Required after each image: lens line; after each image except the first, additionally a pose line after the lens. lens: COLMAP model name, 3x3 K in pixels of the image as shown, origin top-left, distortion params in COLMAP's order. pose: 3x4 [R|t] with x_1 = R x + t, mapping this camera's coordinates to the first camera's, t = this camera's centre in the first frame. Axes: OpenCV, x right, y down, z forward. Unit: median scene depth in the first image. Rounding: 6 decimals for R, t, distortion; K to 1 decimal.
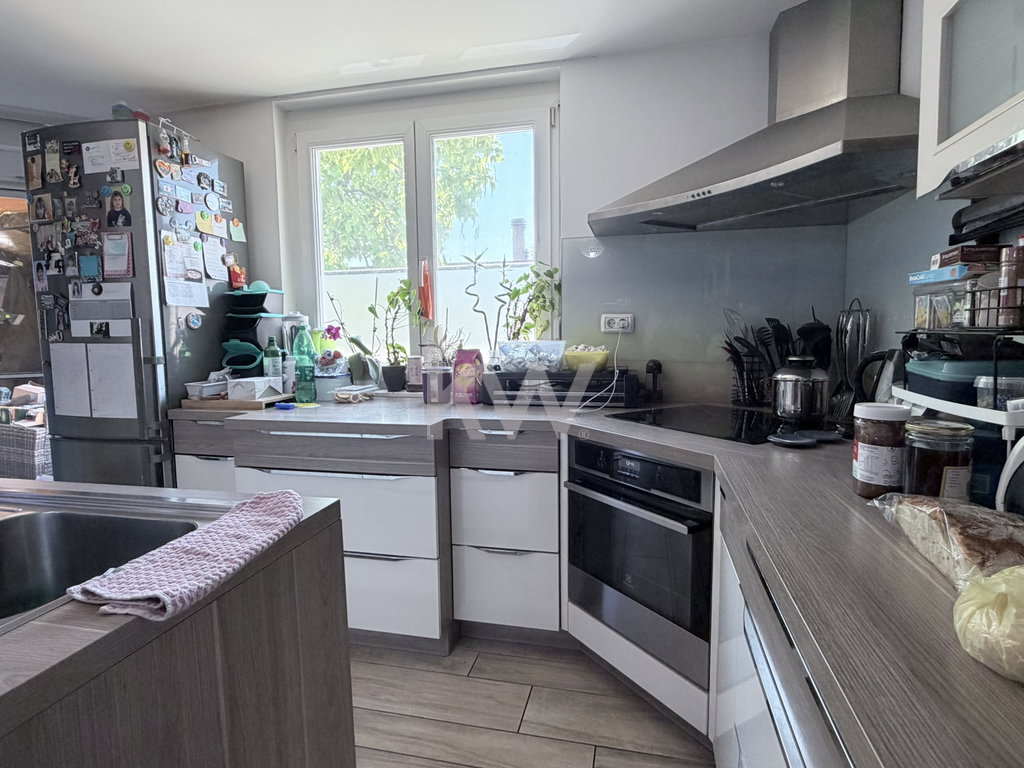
lens RADIAL K [[549.3, 0, 510.4], [0, 549.3, 378.4], [0, 0, 1]] dist [0.001182, -0.000129]
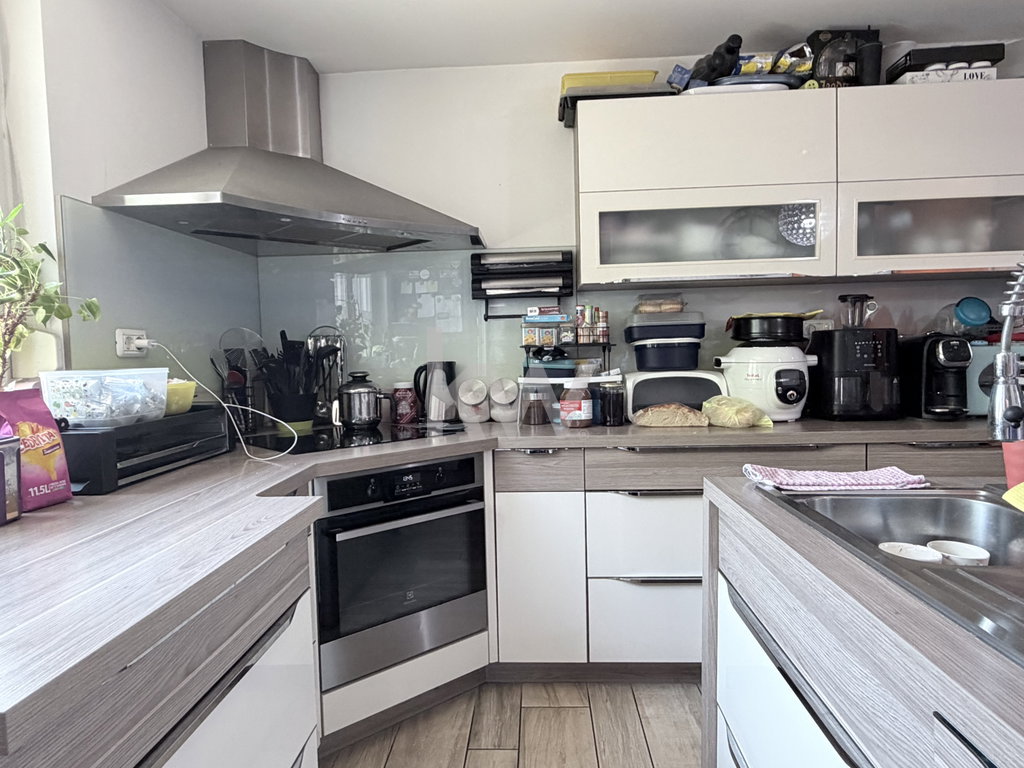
lens RADIAL K [[672.1, 0, 512.0], [0, 672.1, 384.0], [0, 0, 1]] dist [-0.002703, -0.000040]
pose [[-0.186954, -0.032684, 0.981825, -0.924887], [0.117605, 0.991514, 0.055401, -0.054965], [-0.975304, 0.125825, -0.181523, 0.926469]]
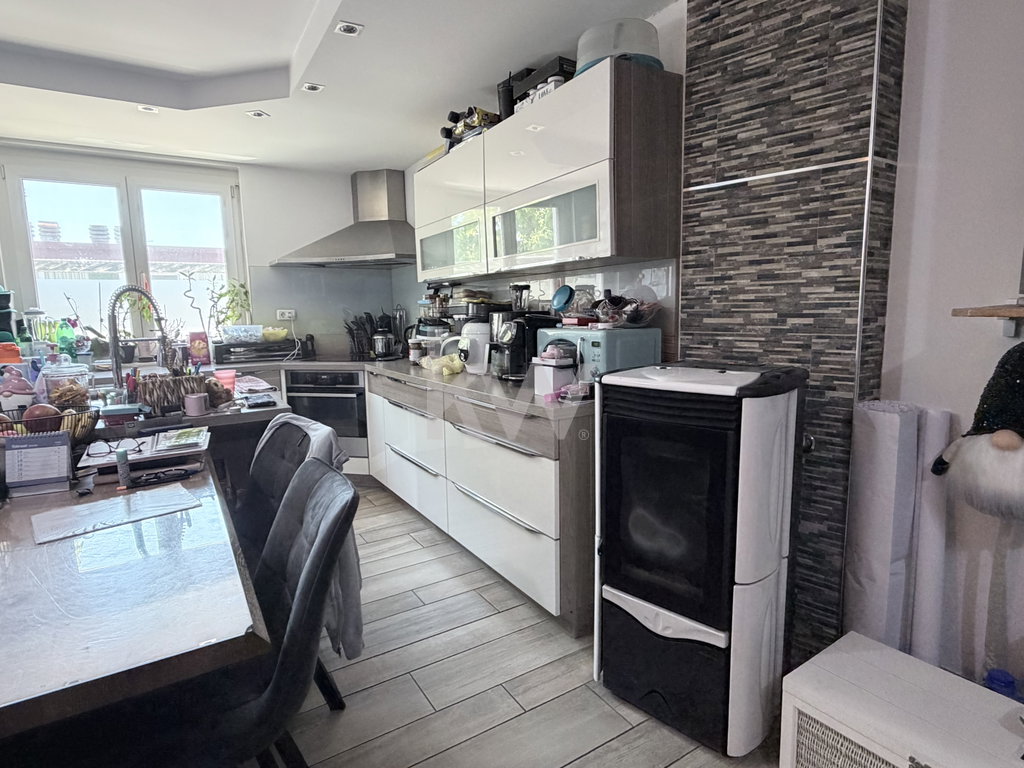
lens RADIAL K [[559.2, 0, 507.4], [0, 559.2, 384.0], [0, 0, 1]] dist [0.000448, -0.000926]
pose [[0.702880, -0.094070, 0.705061, -0.809527], [0.072180, 0.995533, 0.060868, 0.088418], [-0.707637, 0.008109, 0.706530, -1.079403]]
